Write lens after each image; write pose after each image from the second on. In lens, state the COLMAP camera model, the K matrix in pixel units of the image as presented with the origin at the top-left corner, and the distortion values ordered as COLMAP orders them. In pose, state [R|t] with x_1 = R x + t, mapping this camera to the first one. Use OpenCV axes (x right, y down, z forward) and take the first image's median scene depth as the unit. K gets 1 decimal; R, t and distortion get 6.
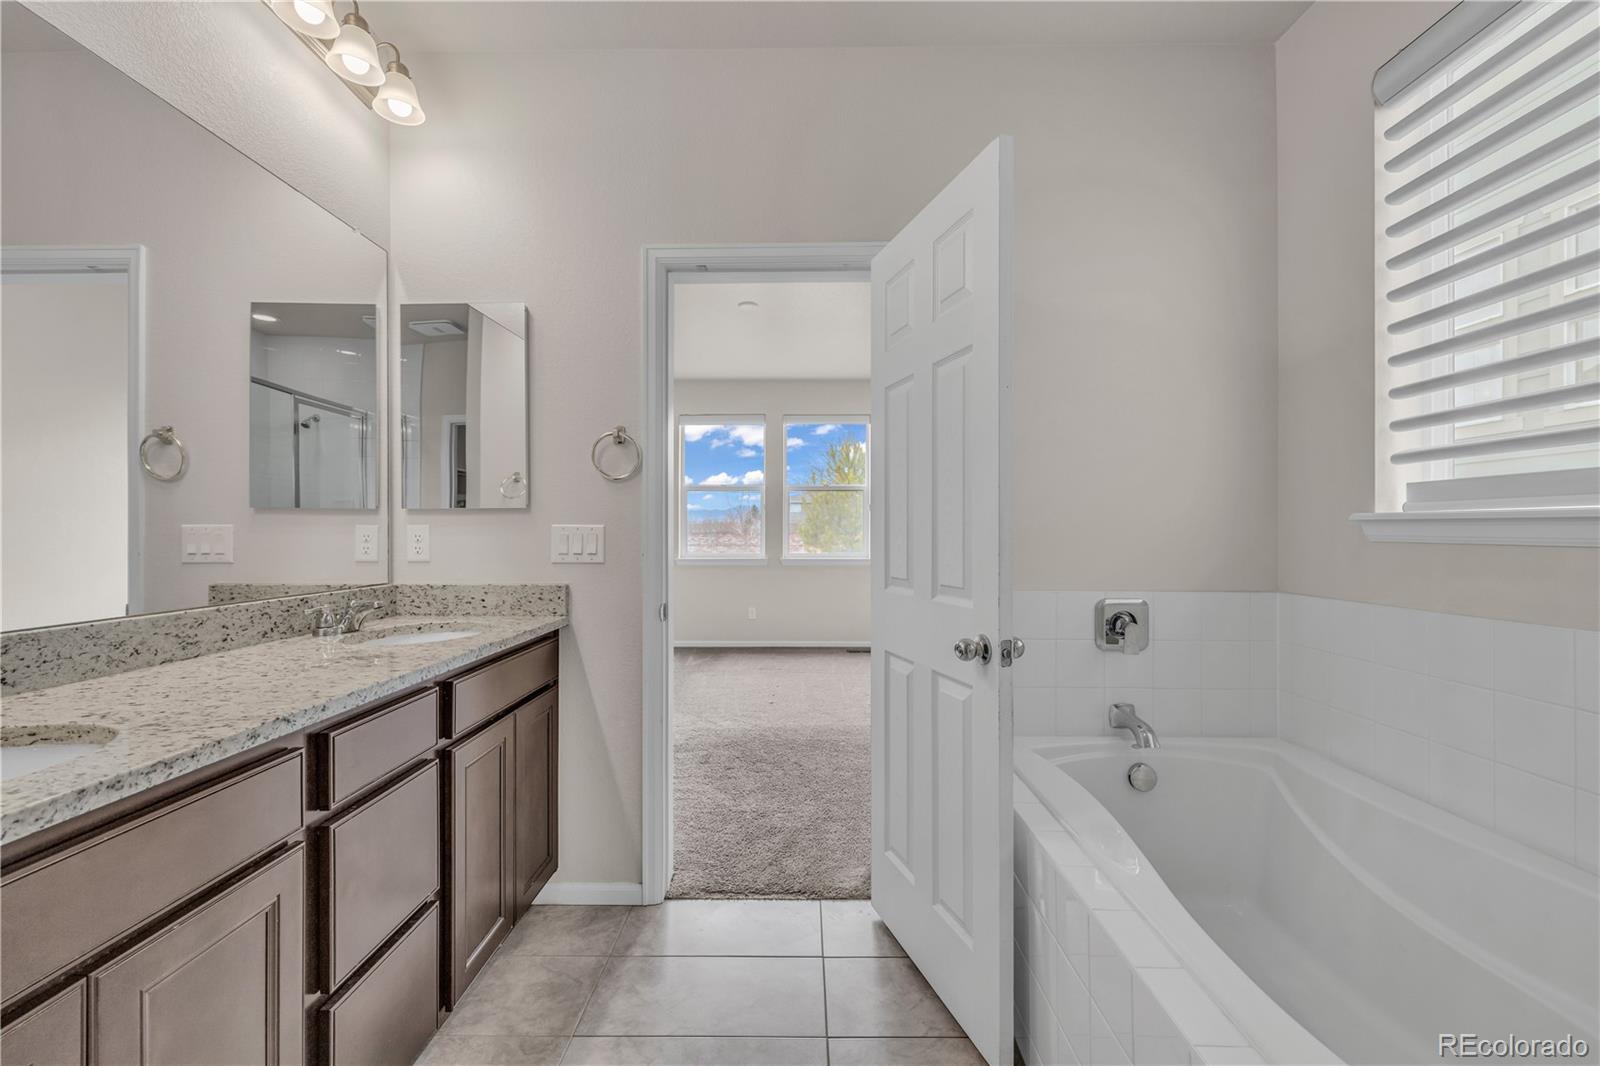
lens RADIAL K [[676.9, 0, 779.0], [0, 676.9, 531.8], [0, 0, 1]] dist [-0.000141, 0.000031]
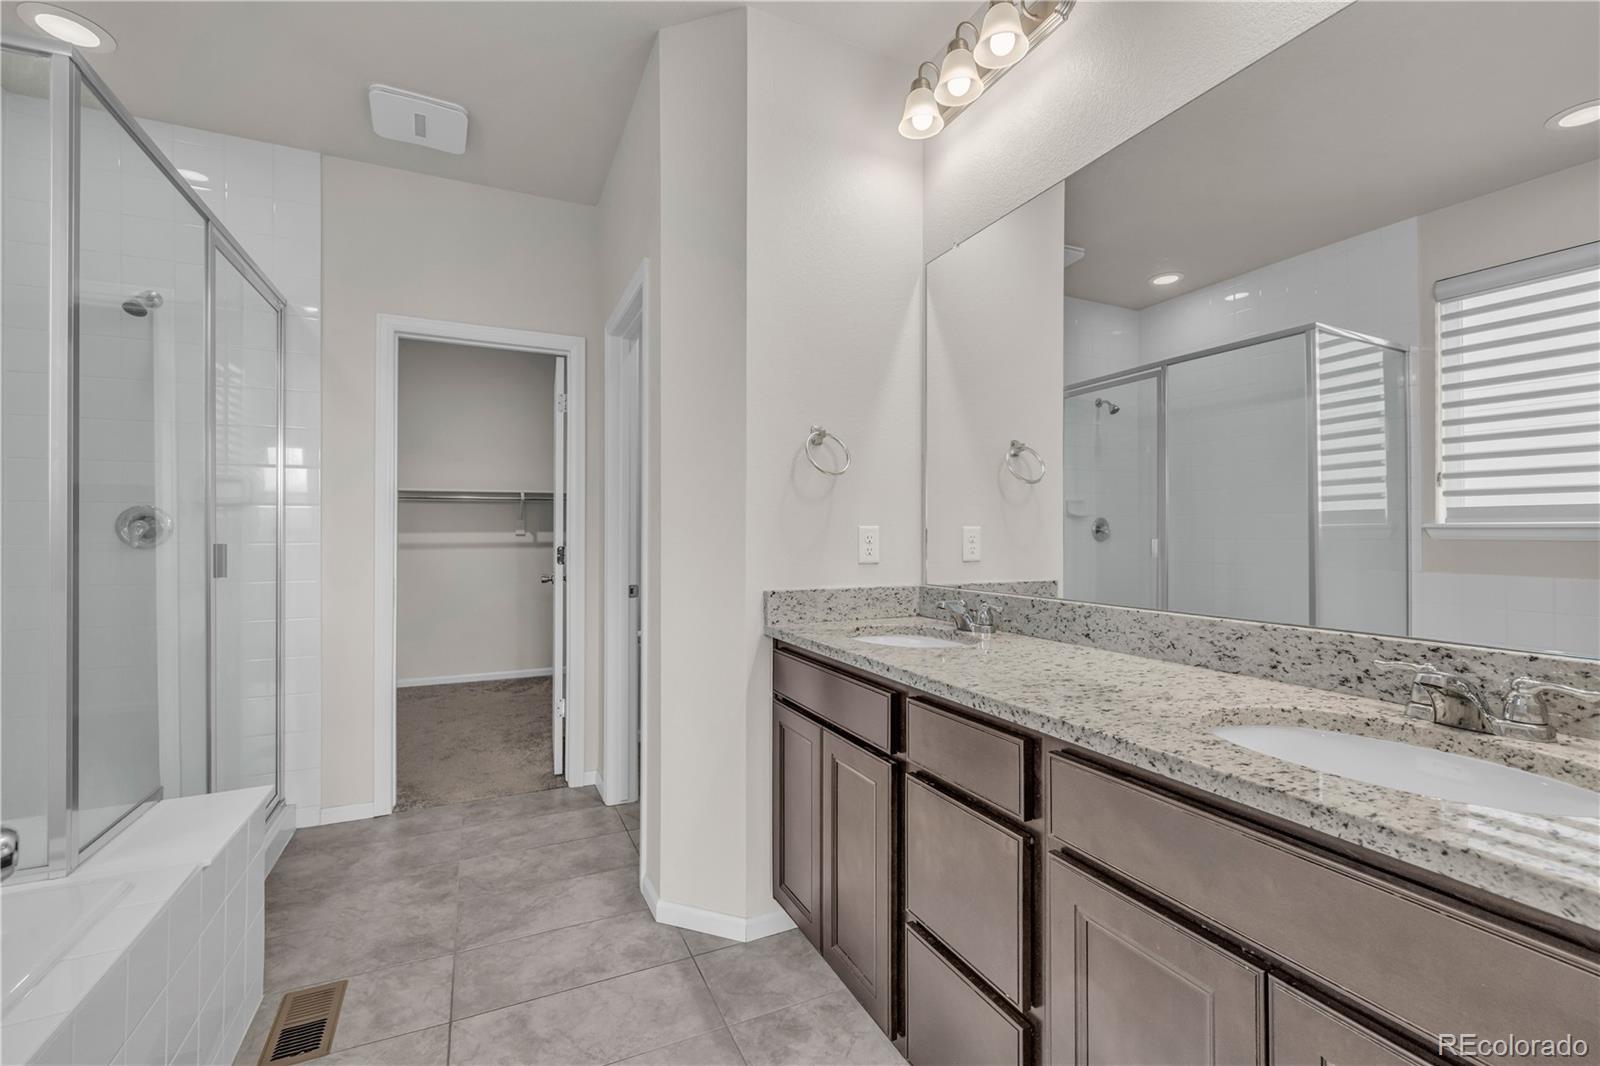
lens RADIAL K [[673.2, 0, 790.6], [0, 673.2, 531.8], [0, 0, 1]] dist [0.002271, 0.000480]
pose [[-0.890655, 0.003661, -0.454664, 0.069476], [0.004621, 0.999989, -0.001000, -0.004021], [0.454655, -0.002992, -0.890662, 1.652719]]
